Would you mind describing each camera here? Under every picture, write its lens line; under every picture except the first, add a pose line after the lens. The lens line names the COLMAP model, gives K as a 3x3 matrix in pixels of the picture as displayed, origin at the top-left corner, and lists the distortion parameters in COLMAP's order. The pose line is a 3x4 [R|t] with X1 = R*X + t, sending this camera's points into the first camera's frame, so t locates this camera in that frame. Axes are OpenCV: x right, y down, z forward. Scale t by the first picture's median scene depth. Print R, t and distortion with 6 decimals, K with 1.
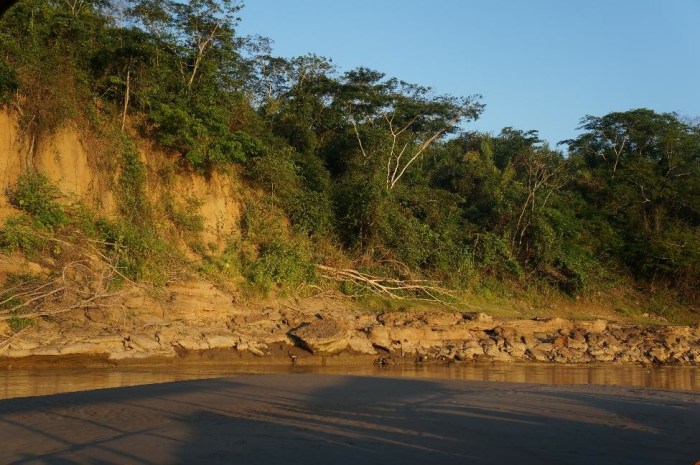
lens RADIAL K [[927.0, 0, 349.7], [0, 927.0, 233.7], [0, 0, 1]] dist [0.182068, 0.000000]
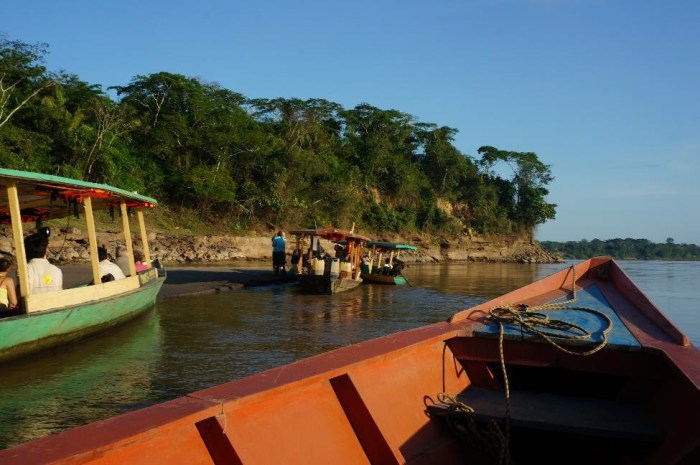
lens RADIAL K [[927.0, 0, 350.0], [0, 927.0, 232.9], [0, 0, 1]] dist [0.182068, 0.000000]
pose [[0.867665, 0.006951, 0.497100, -0.177594], [-0.056288, 0.994846, 0.084338, -0.044194], [-0.493952, -0.101158, 0.863585, -0.377302]]
